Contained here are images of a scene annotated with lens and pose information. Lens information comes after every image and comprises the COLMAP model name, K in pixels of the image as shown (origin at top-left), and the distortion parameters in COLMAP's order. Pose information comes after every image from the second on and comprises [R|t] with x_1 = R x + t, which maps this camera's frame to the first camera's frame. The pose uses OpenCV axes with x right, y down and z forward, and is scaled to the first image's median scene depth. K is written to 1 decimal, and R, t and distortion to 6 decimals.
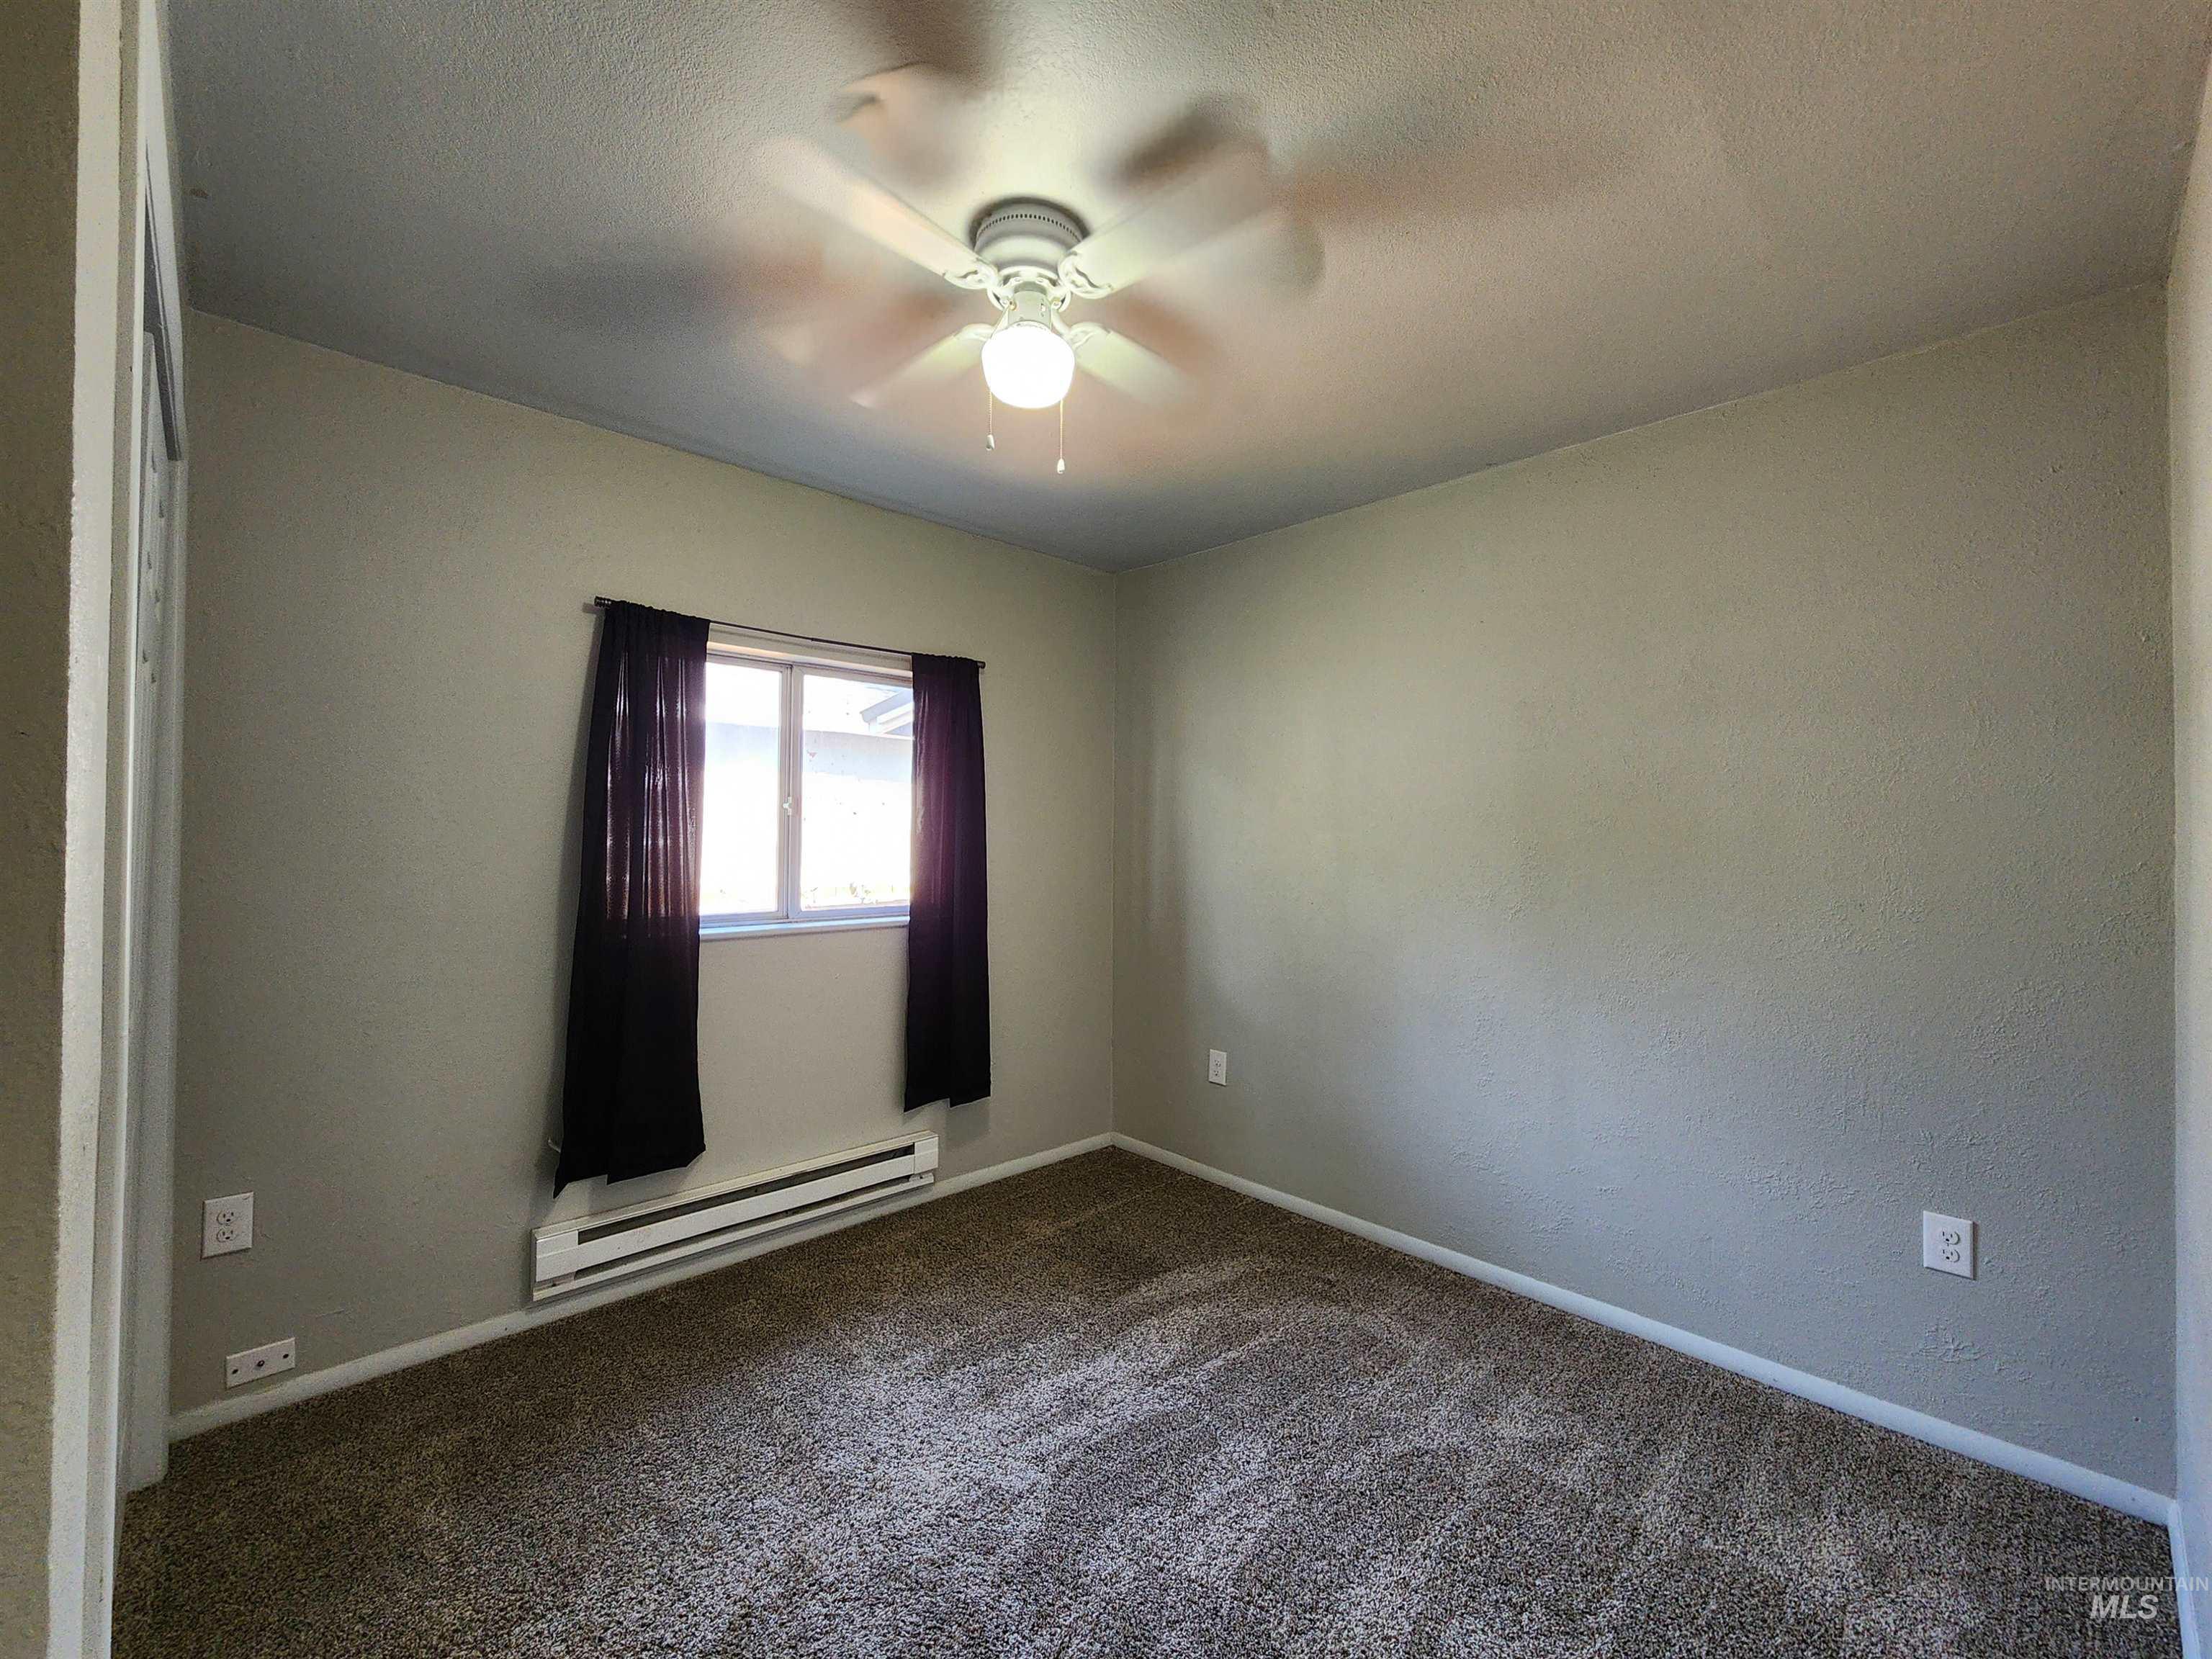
lens RADIAL K [[877.7, 0, 1100.8], [0, 877.7, 814.5], [0, 0, 1]] dist [0.014493, -0.000250]
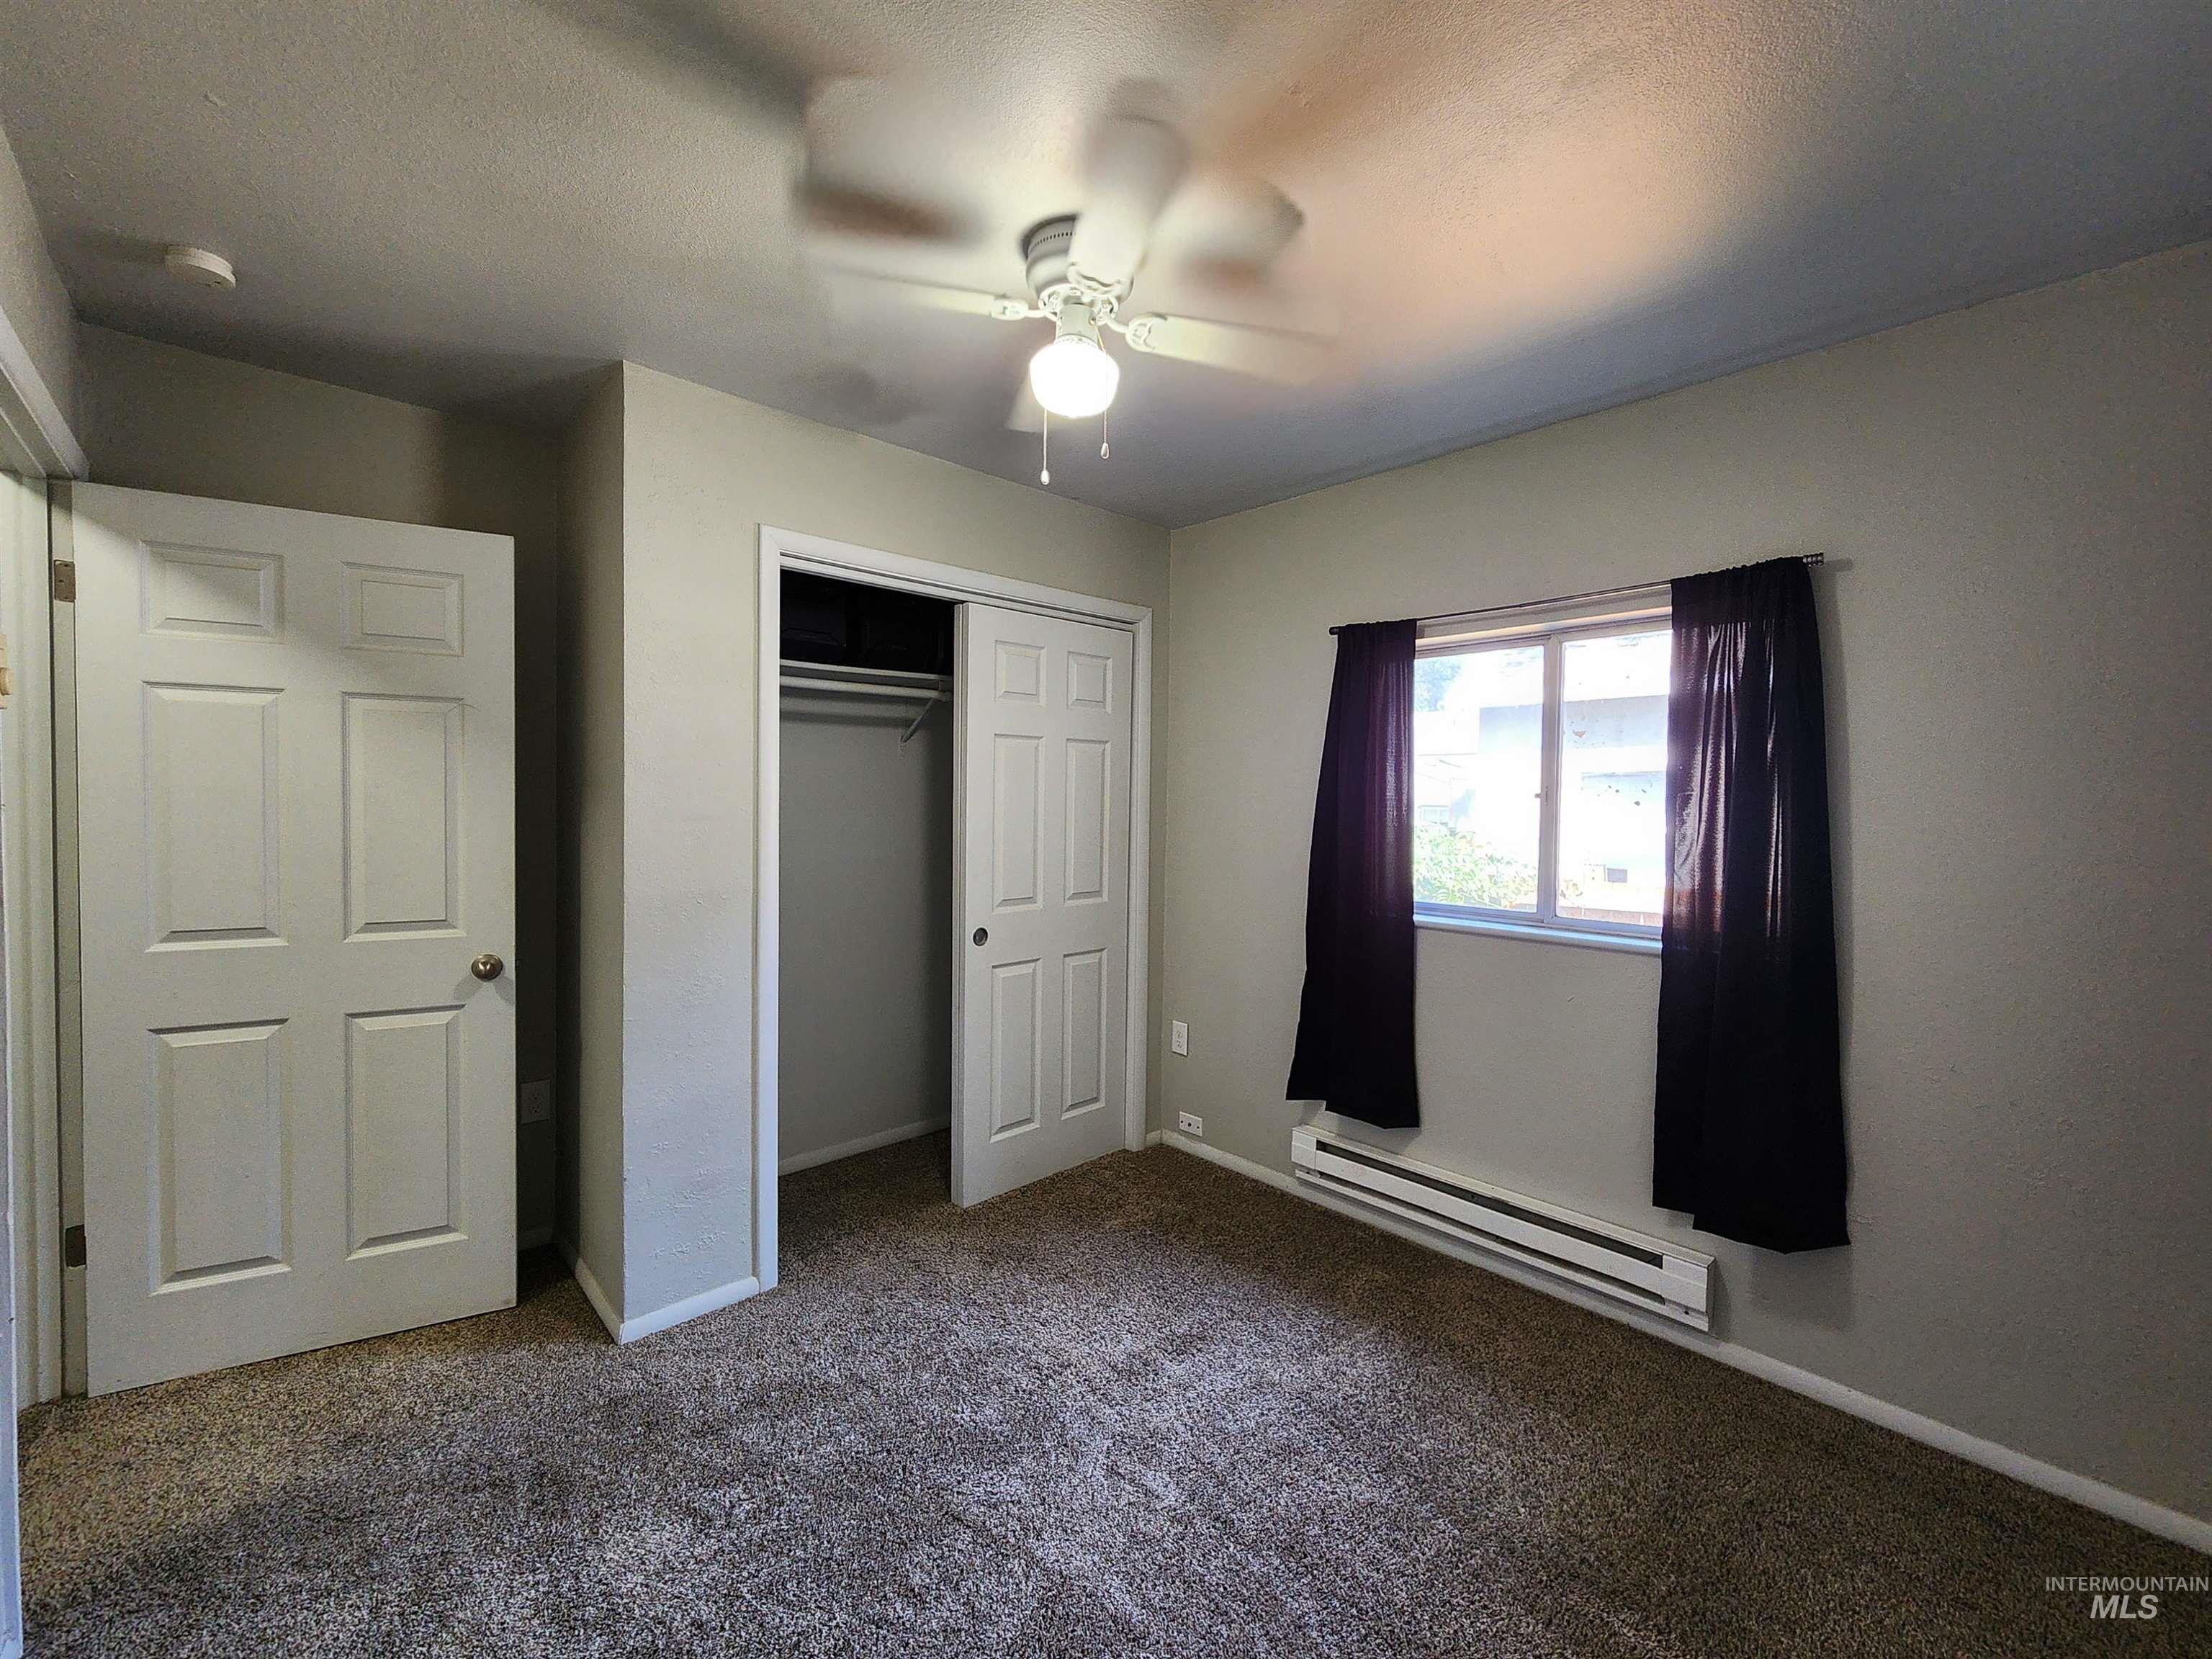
lens RADIAL K [[907.3, 0, 1111.3], [0, 907.3, 821.7], [0, 0, 1]] dist [0.001189, -0.000880]
pose [[0.017542, 0.006351, -0.999826, 0.608079], [0.000529, 0.999980, 0.006362, 0.011574], [0.999846, -0.000641, 0.017538, 0.610016]]
